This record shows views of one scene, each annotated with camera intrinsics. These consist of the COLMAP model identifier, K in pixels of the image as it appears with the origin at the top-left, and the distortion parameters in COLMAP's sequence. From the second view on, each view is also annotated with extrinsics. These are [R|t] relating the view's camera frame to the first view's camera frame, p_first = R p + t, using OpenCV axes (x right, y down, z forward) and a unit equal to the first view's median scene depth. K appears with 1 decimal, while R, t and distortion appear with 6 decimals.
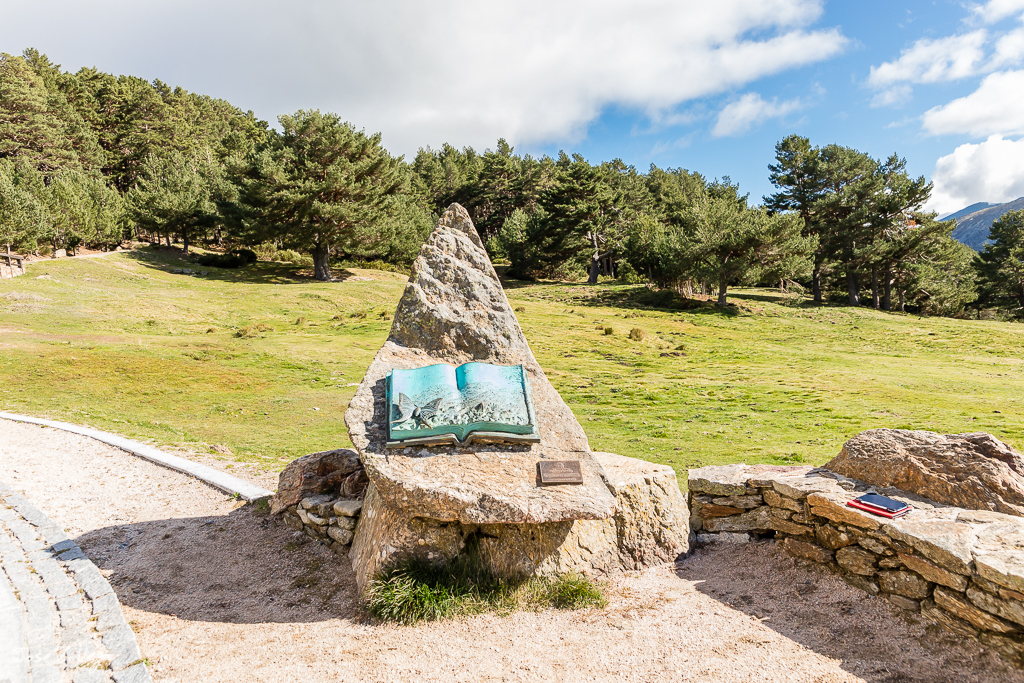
lens RADIAL K [[833.7, 0, 511.1], [0, 833.7, 339.1], [0, 0, 1]] dist [-0.032034, -0.005109]
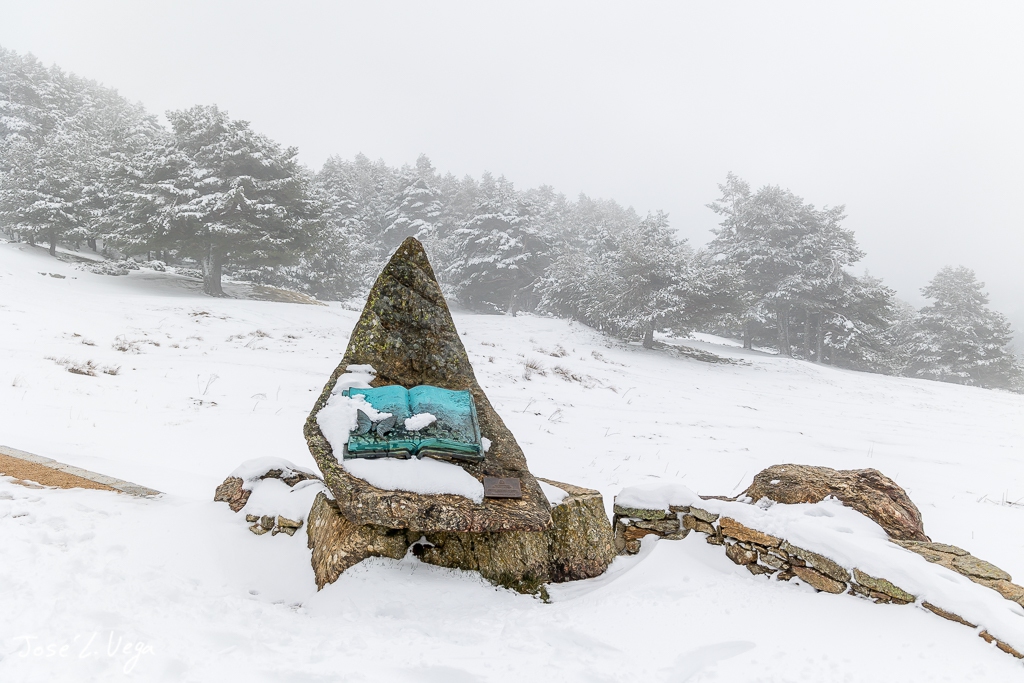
lens RADIAL K [[922.0, 0, 511.0], [0, 922.0, 342.7], [0, 0, 1]] dist [-0.007504, -0.001943]
pose [[0.993511, 0.055946, 0.099026, -0.060270], [-0.052072, 0.997790, -0.041287, 0.017529], [-0.101117, 0.035862, 0.994228, -0.221344]]
